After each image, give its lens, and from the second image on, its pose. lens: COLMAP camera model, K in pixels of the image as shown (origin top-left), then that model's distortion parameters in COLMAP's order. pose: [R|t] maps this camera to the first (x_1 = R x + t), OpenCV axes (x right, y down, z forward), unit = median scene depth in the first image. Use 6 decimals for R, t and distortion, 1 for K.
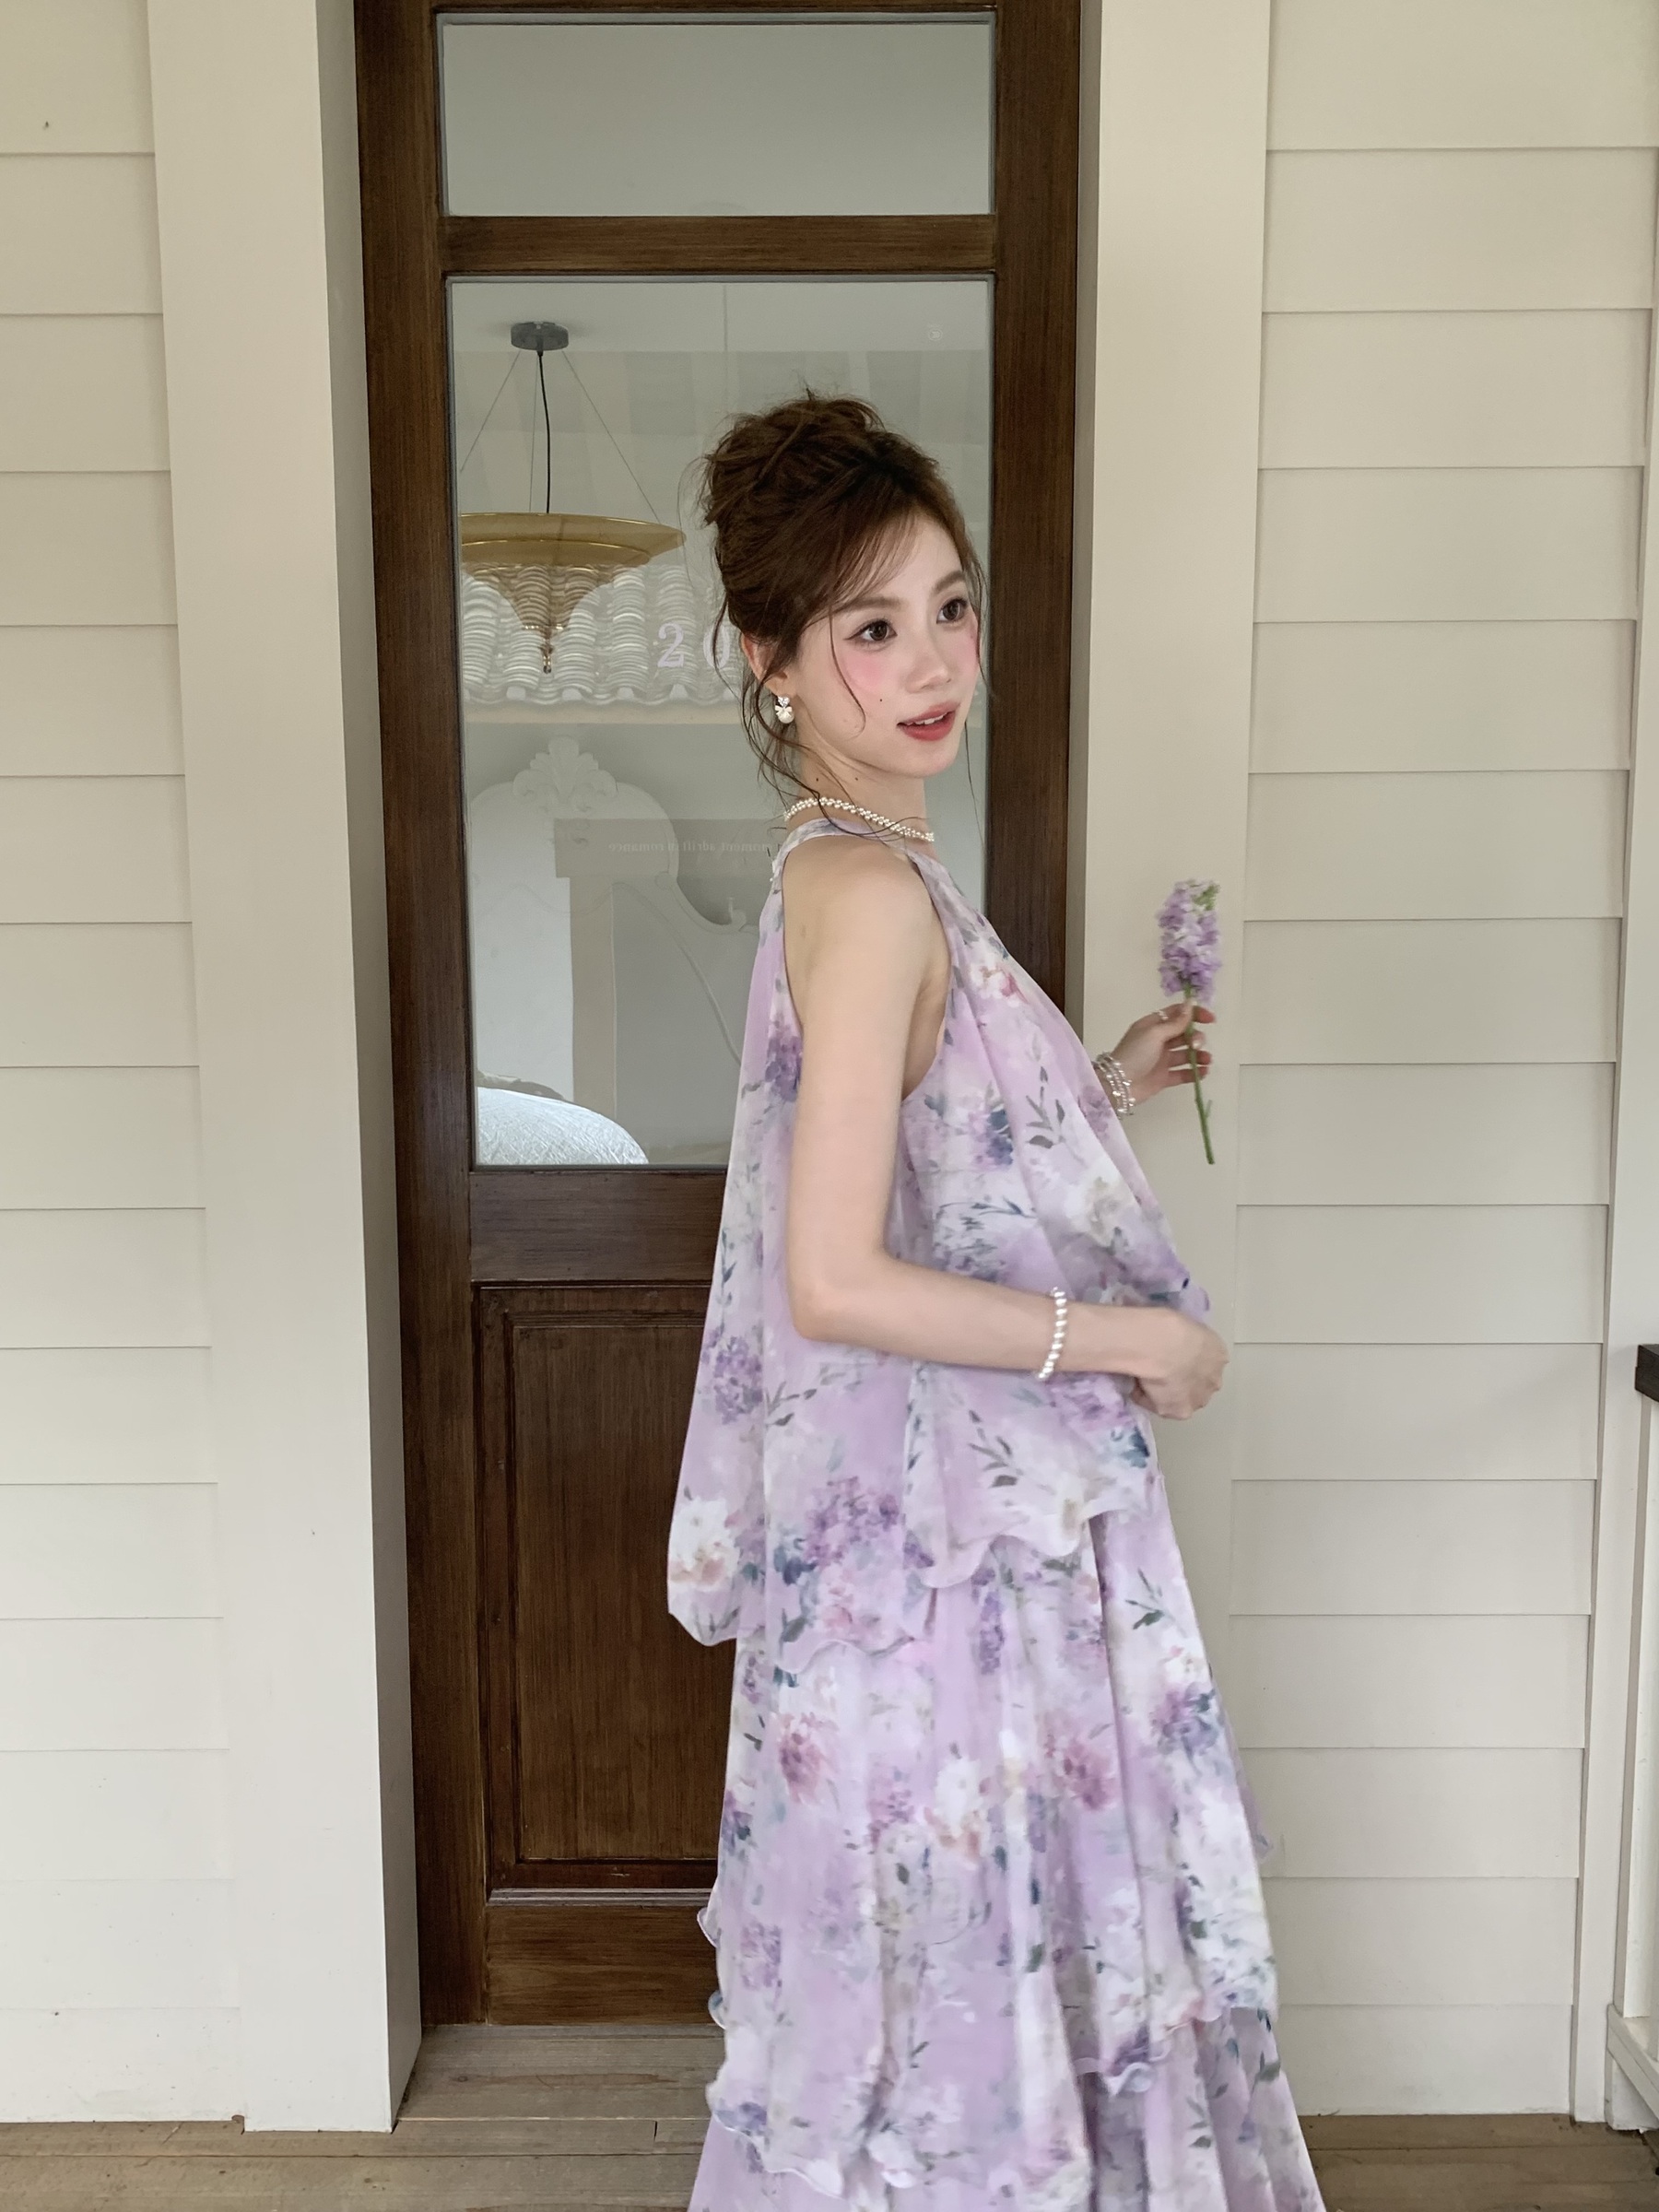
lens RADIAL K [[1859.4, 0, 819.5], [0, 1859.4, 1082.9], [0, 0, 1]] dist [0.026118, -0.029999]
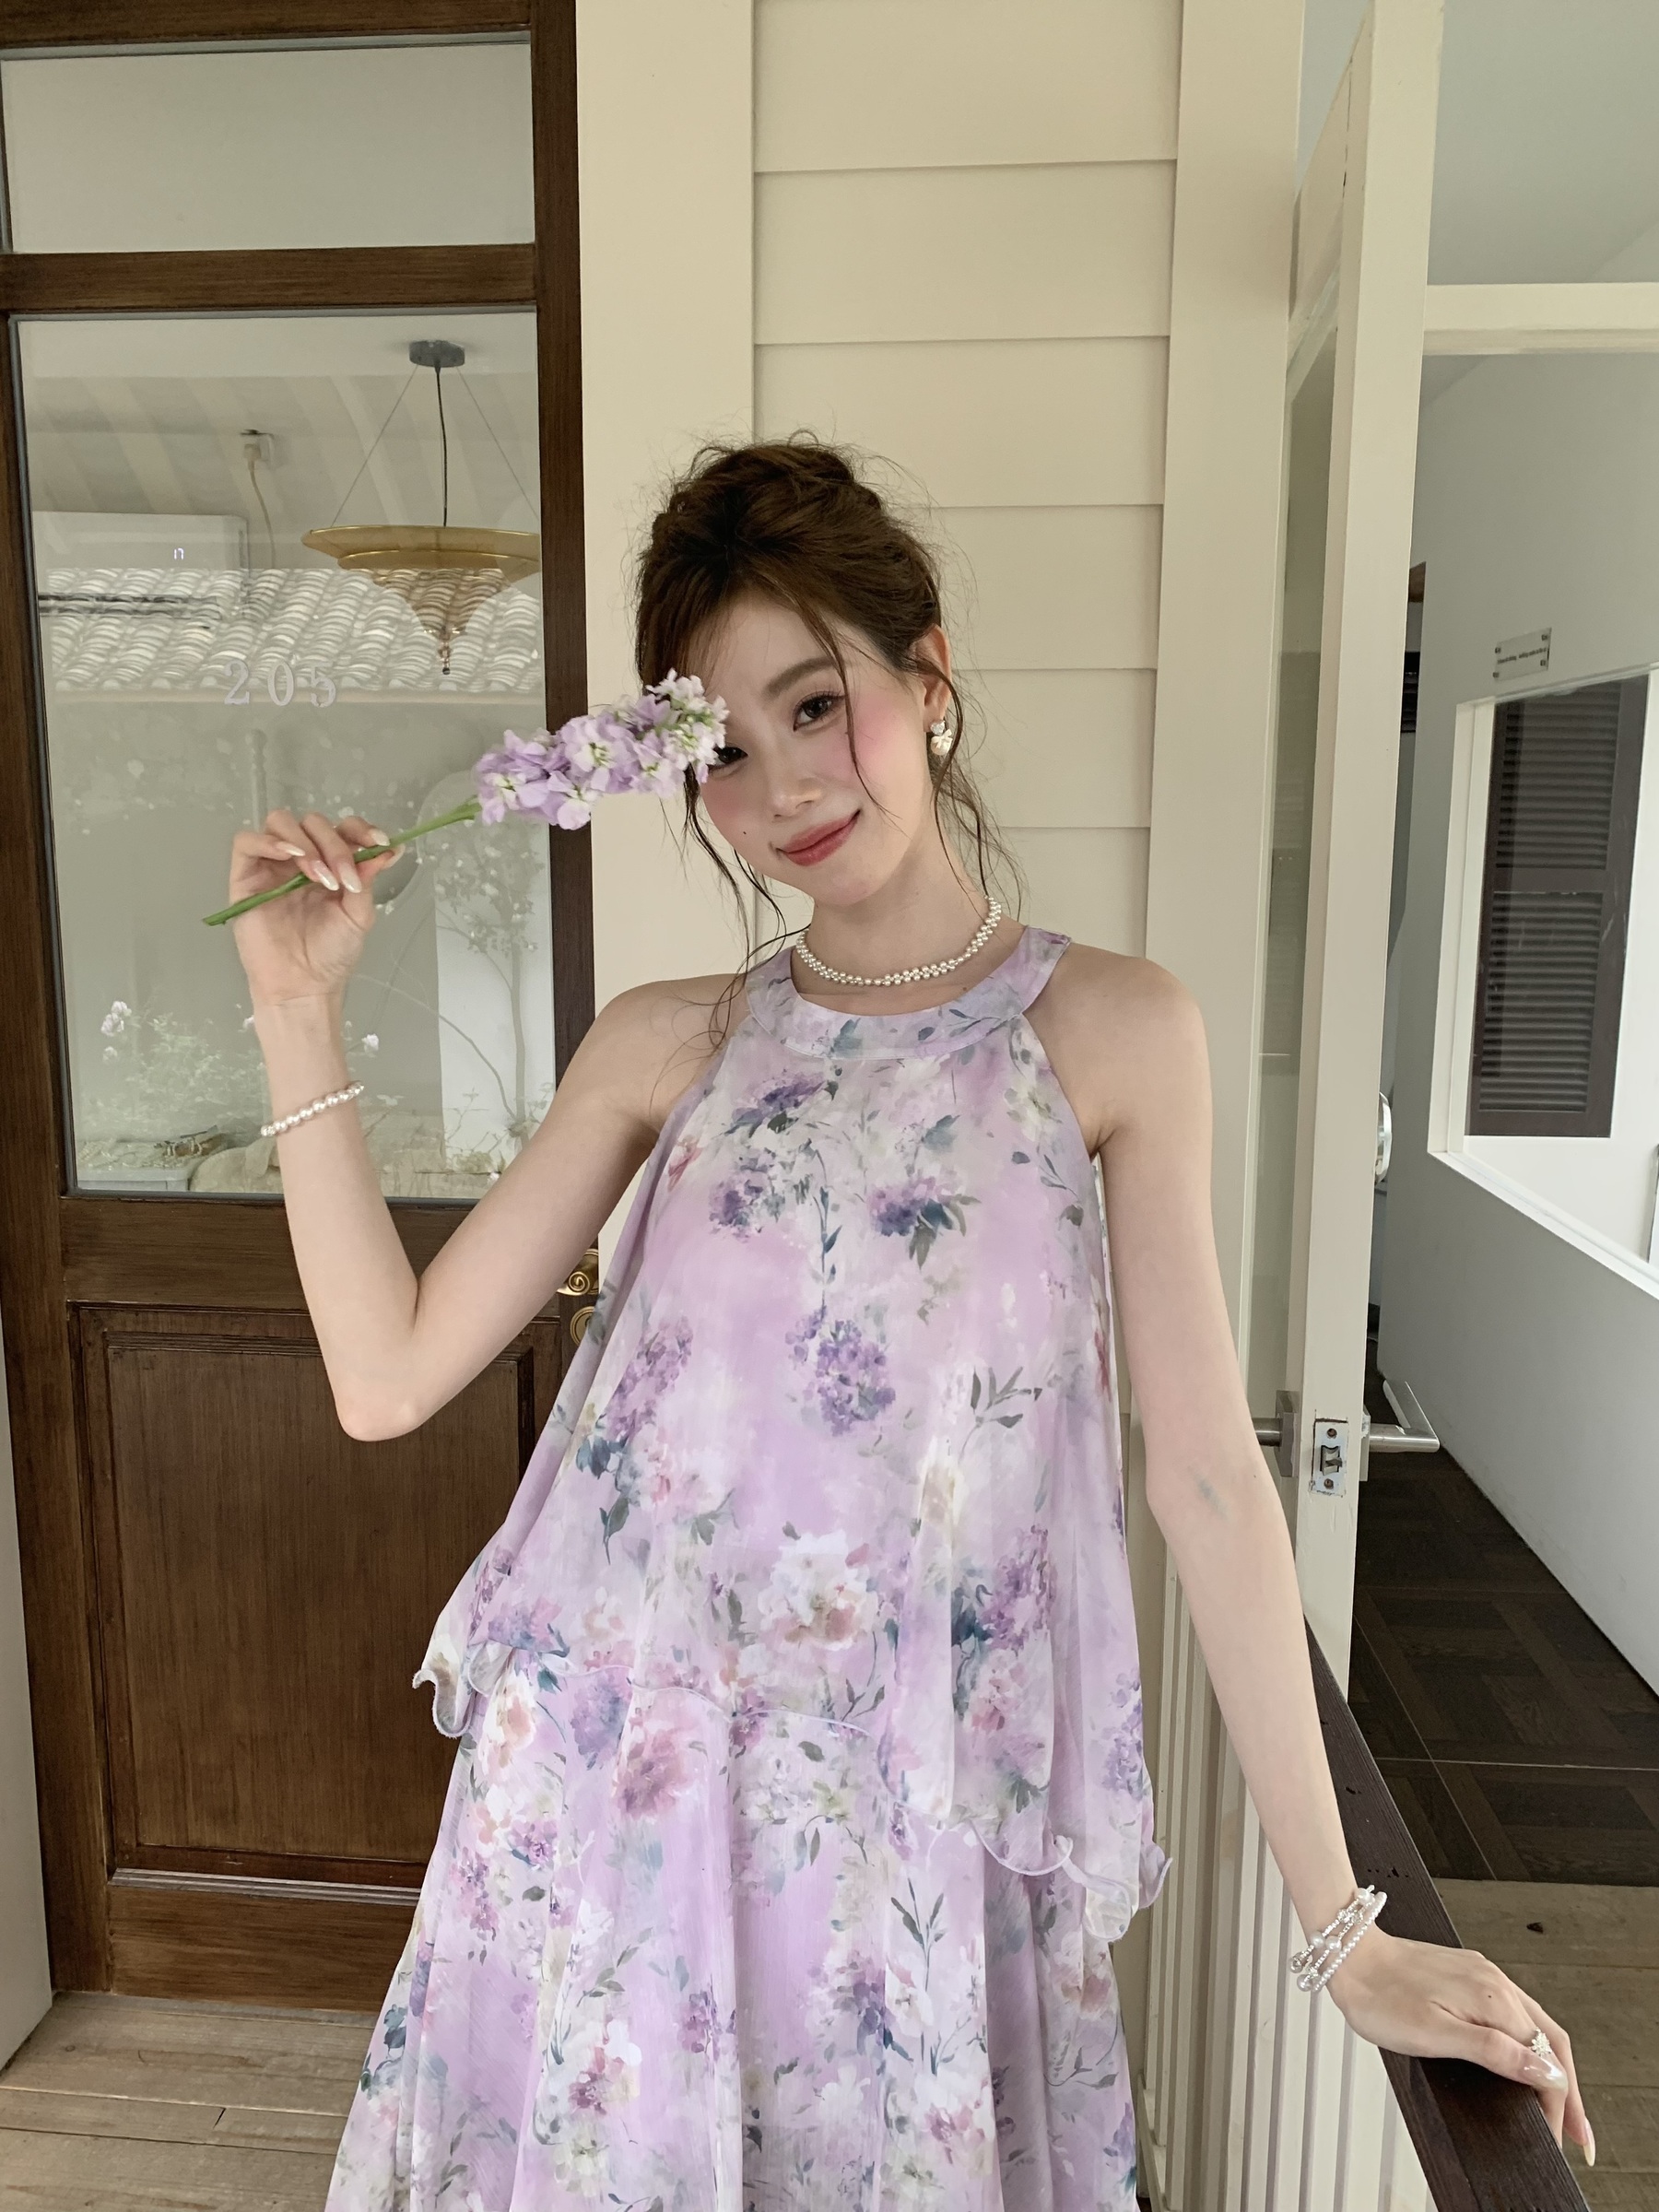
lens RADIAL K [[1667.9, 0, 811.7], [0, 1667.9, 1083.9], [0, 0, 1]] dist [0.009544, 0.001913]
pose [[0.995640, 0.024678, -0.089955, 0.298442], [-0.020885, 0.998862, 0.042872, -0.061403], [0.090910, -0.040807, 0.995023, 0.115681]]
